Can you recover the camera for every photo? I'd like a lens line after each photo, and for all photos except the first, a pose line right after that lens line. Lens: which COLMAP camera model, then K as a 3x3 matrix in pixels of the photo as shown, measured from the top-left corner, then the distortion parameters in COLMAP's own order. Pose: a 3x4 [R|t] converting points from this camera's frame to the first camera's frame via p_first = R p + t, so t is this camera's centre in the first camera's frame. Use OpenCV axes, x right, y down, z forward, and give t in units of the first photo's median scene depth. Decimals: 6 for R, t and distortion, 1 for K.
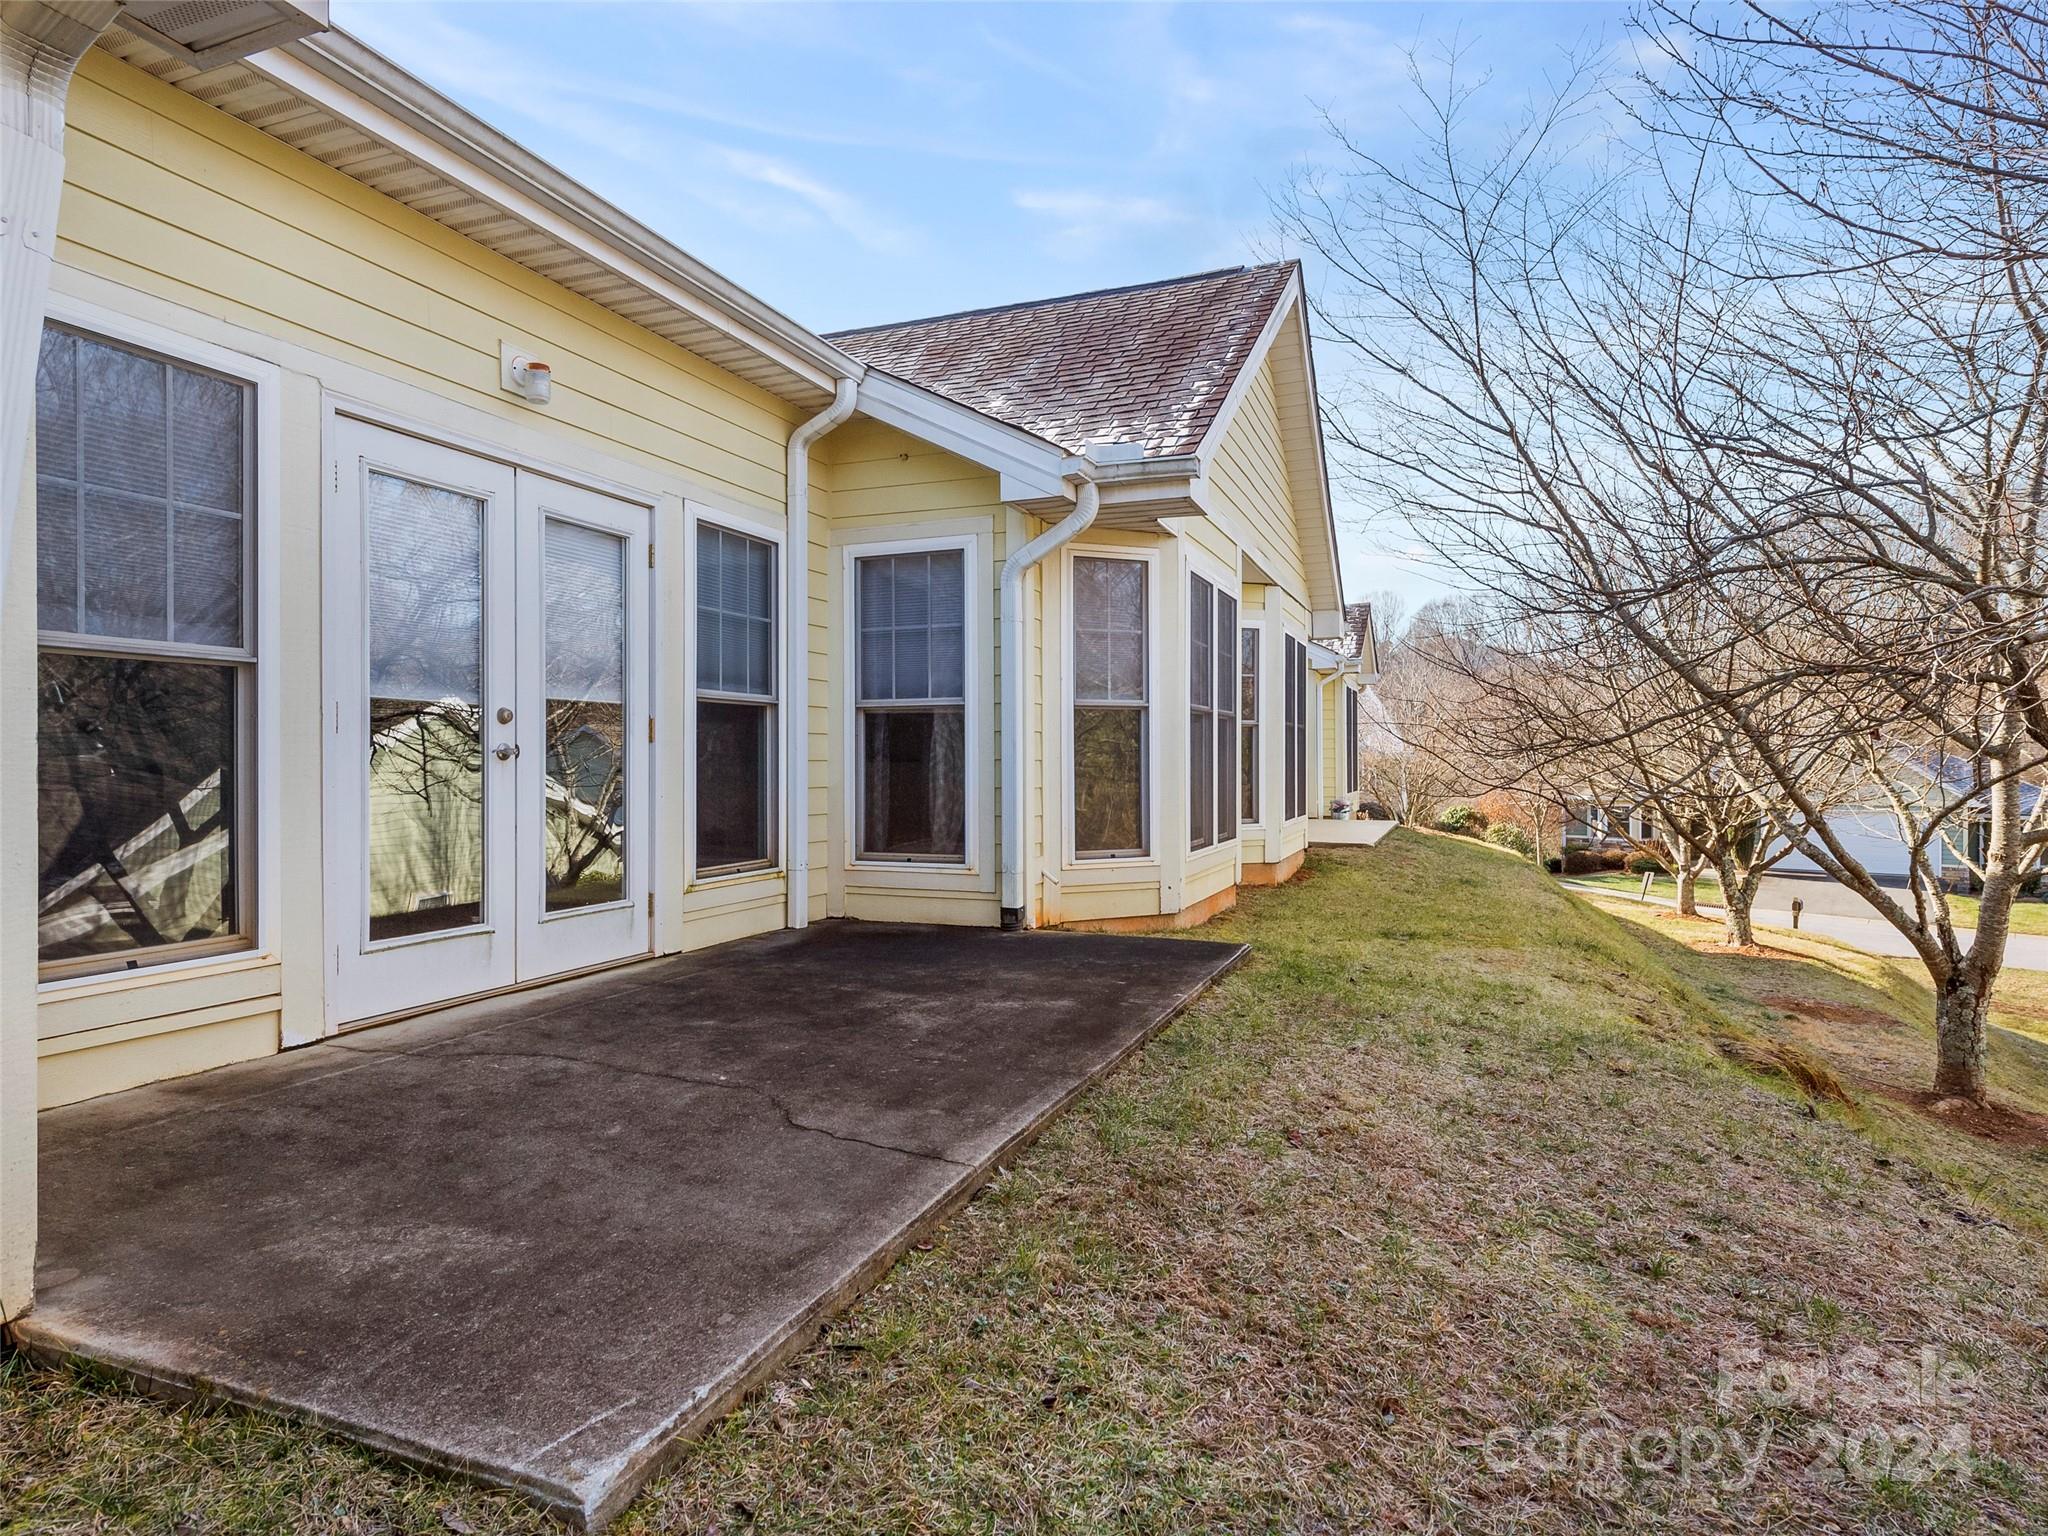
lens RADIAL K [[1167.9, 0, 1024.0], [0, 1167.9, 768.0], [0, 0, 1]] dist [0.001154, 0.000215]
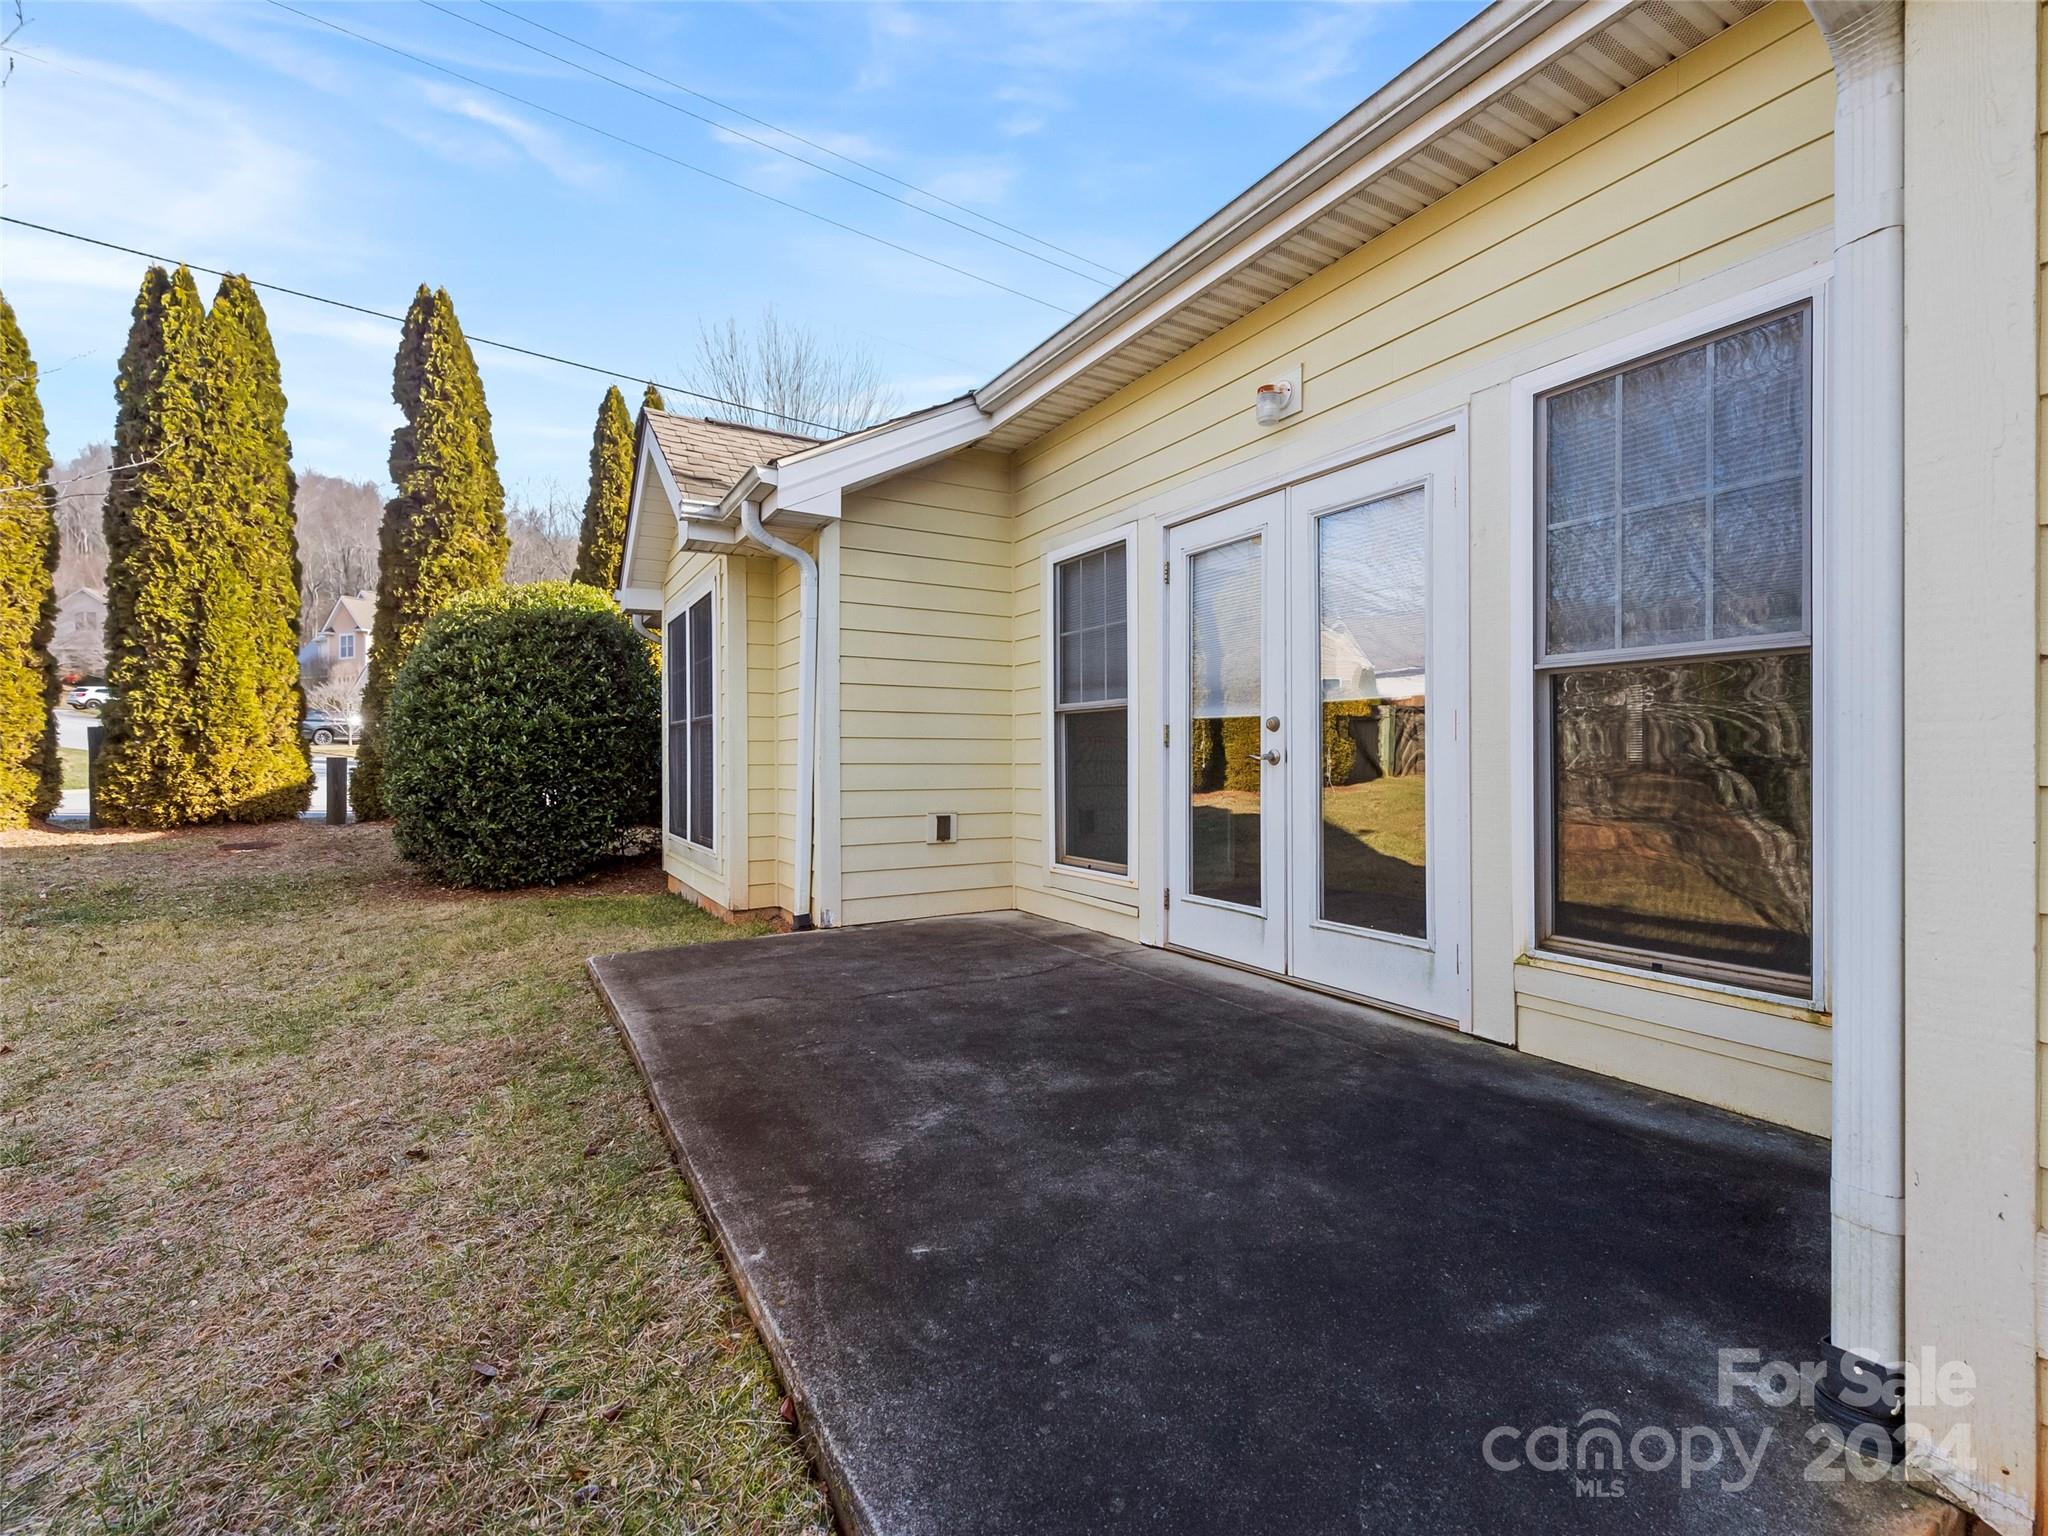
lens RADIAL K [[906.7, 0, 1024.0], [0, 906.7, 768.0], [0, 0, 1]] dist [0.015807, -0.004890]
pose [[-0.620347, 0.025173, -0.783924, 0.500518], [0.008765, 0.999645, 0.025164, -0.036620], [0.784279, 0.008739, -0.620347, 1.828550]]
